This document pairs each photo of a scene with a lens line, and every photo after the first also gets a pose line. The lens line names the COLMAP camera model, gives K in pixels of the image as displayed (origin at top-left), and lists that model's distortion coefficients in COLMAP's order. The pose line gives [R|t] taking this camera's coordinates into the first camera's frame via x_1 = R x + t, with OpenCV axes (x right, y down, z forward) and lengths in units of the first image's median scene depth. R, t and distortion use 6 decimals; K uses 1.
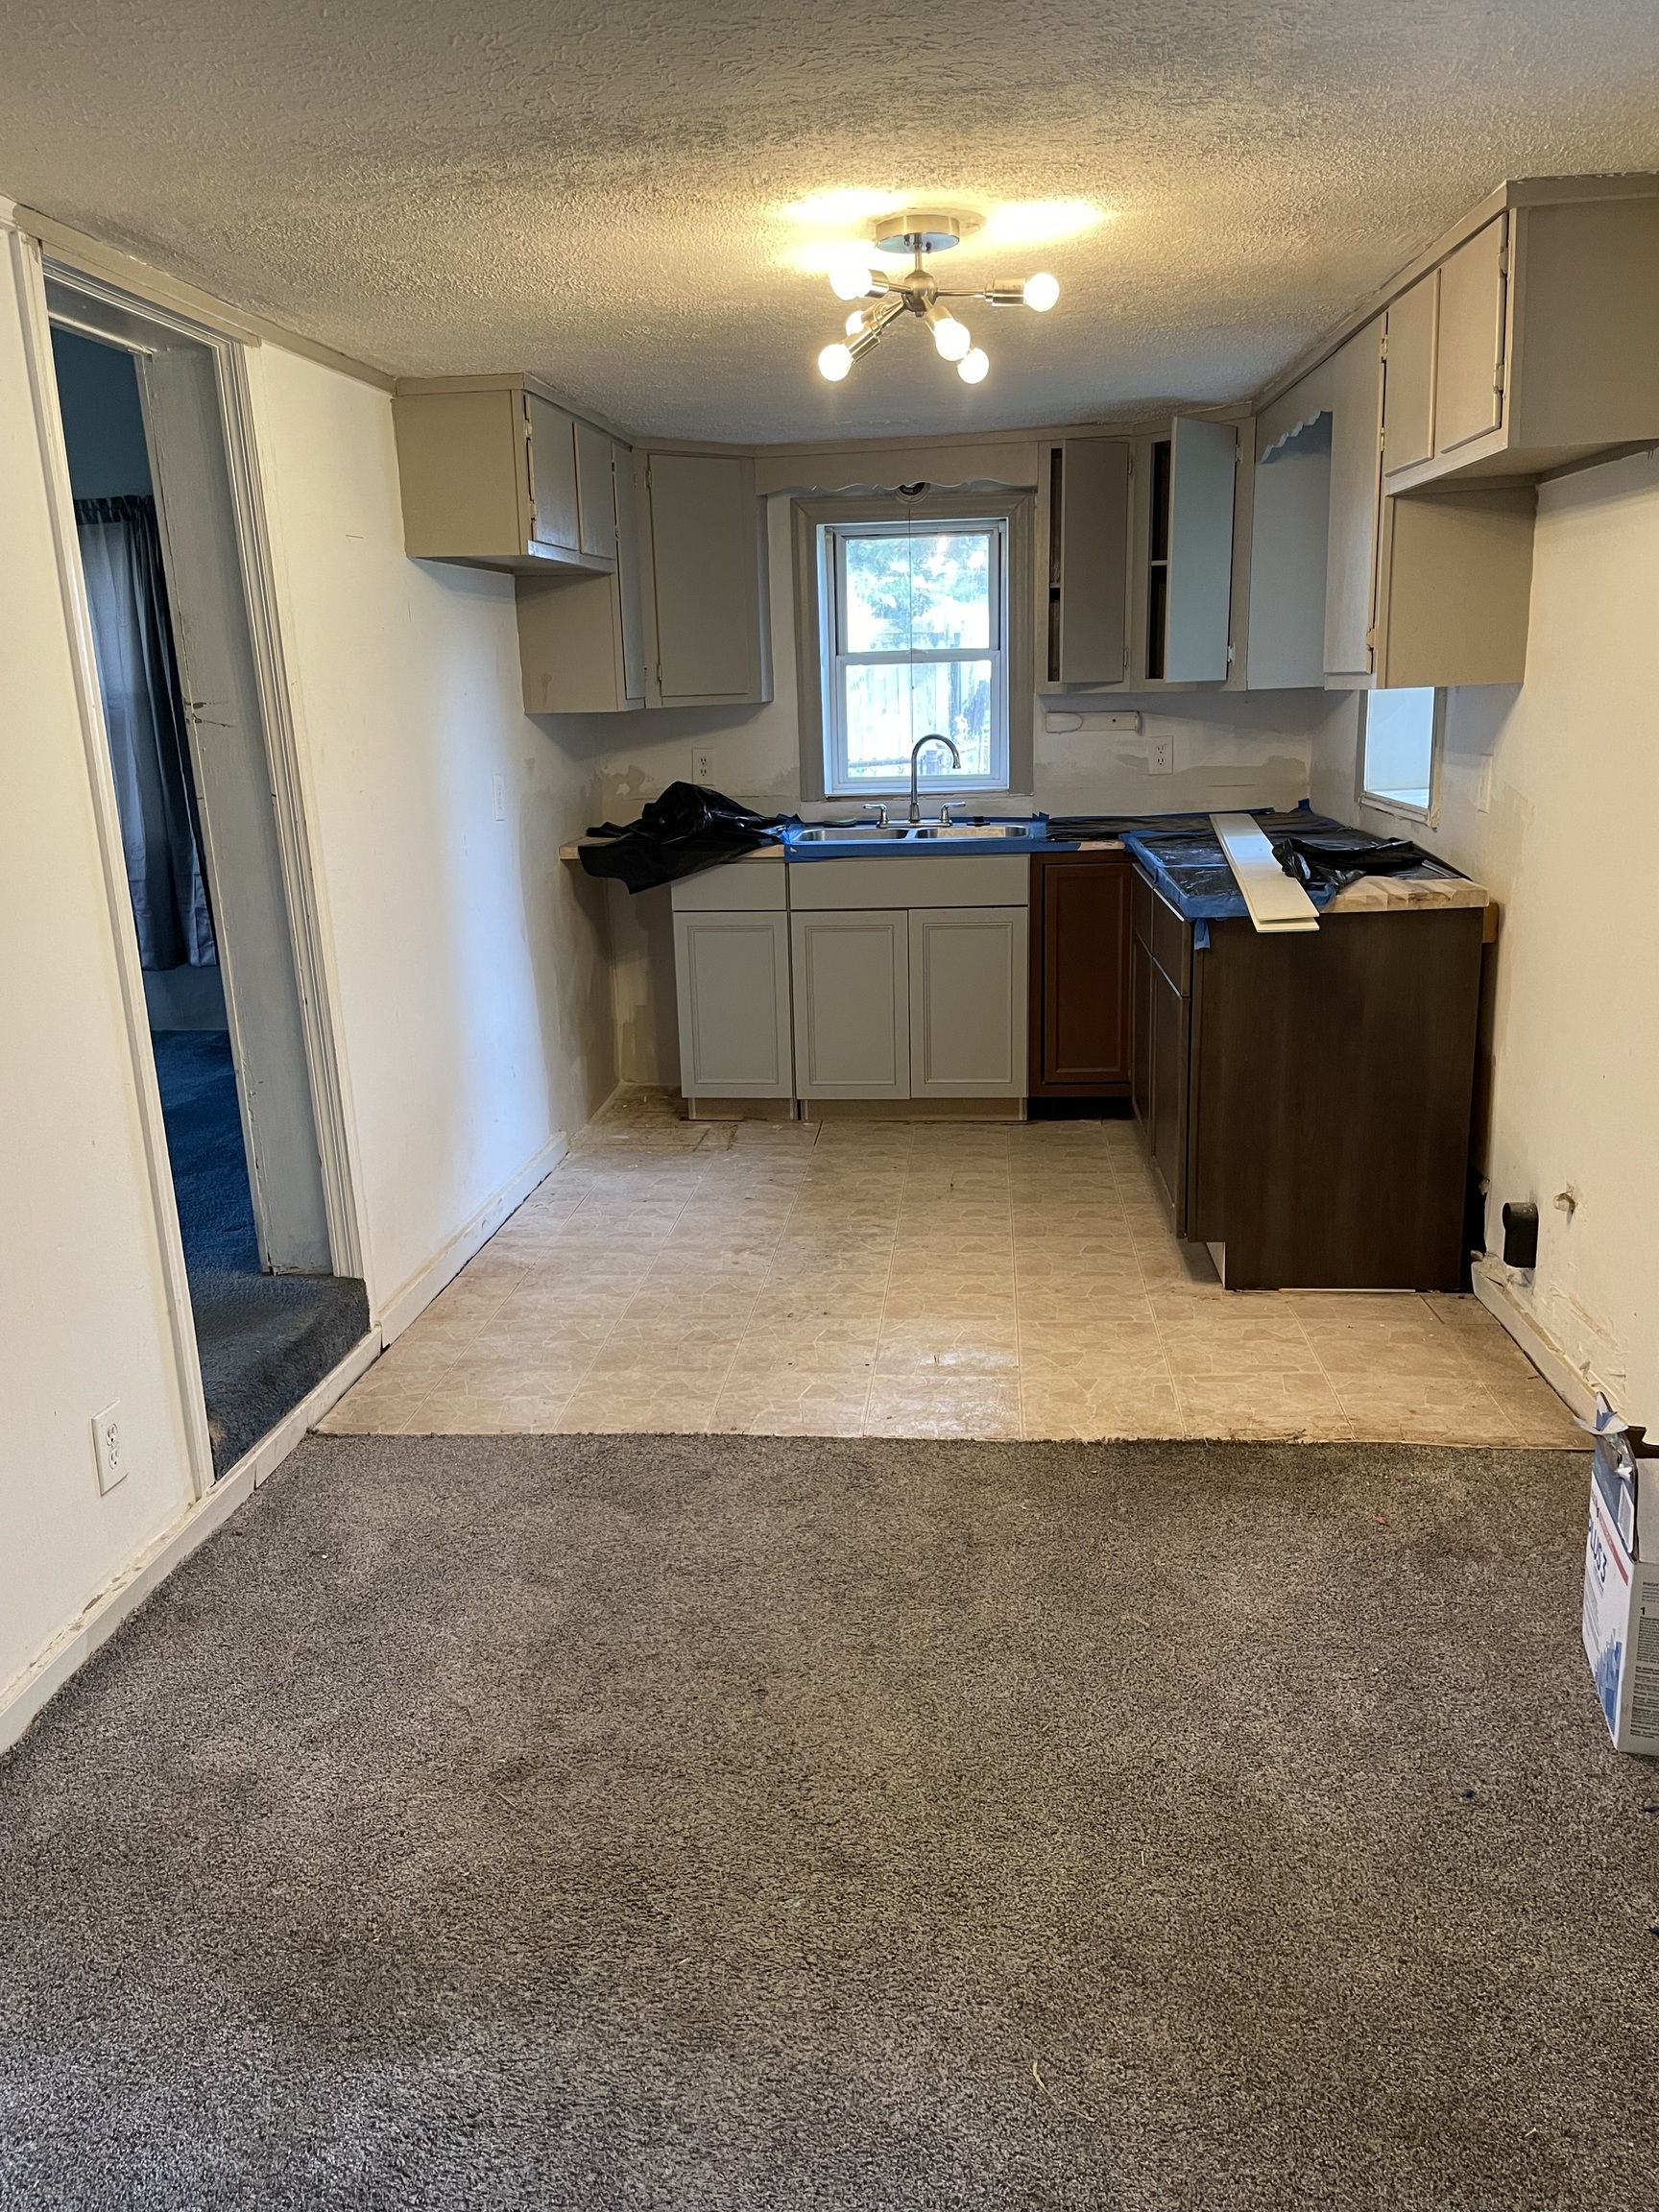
lens RADIAL K [[1675.6, 0, 827.3], [0, 1675.6, 1118.0], [0, 0, 1]] dist [0.083167, -0.107258]
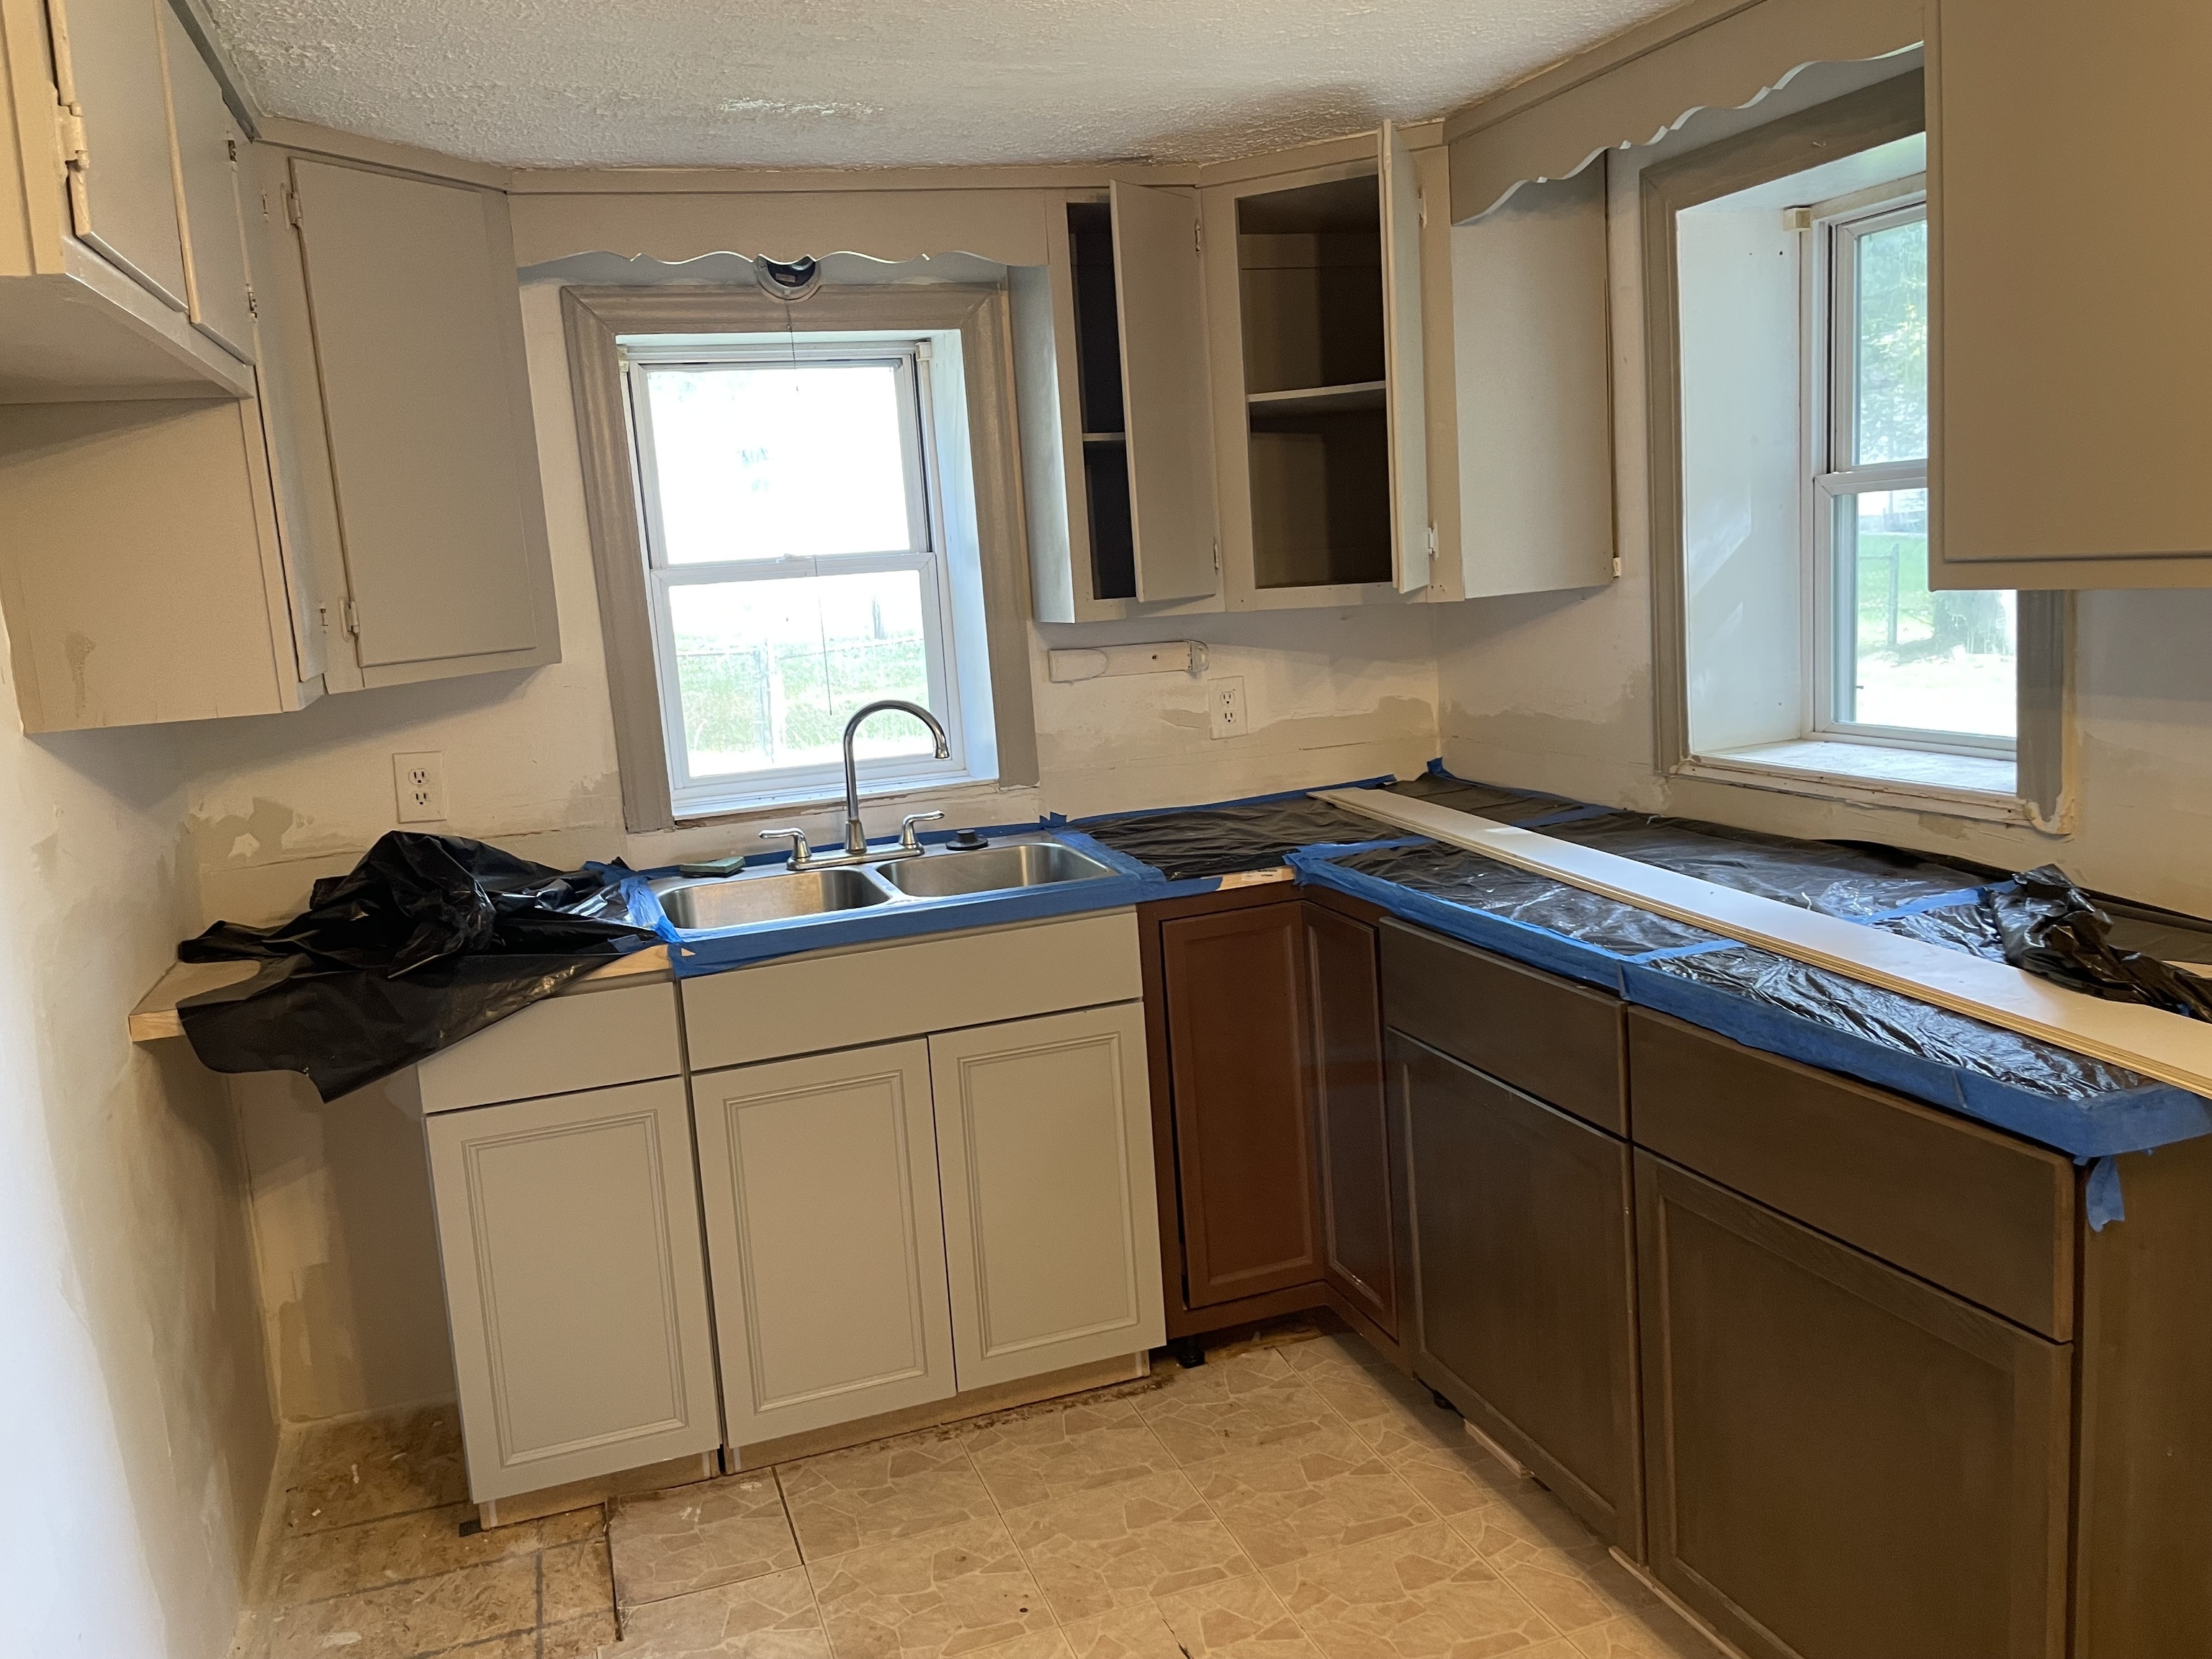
lens RADIAL K [[1675.6, 0, 1113.7], [0, 1675.6, 808.2], [0, 0, 1]] dist [0.083167, -0.107258]
pose [[0.906758, -0.096007, 0.410576, -0.099036], [0.146314, 0.984872, -0.092836, -0.129418], [-0.395452, 0.144253, 0.907088, 0.469683]]
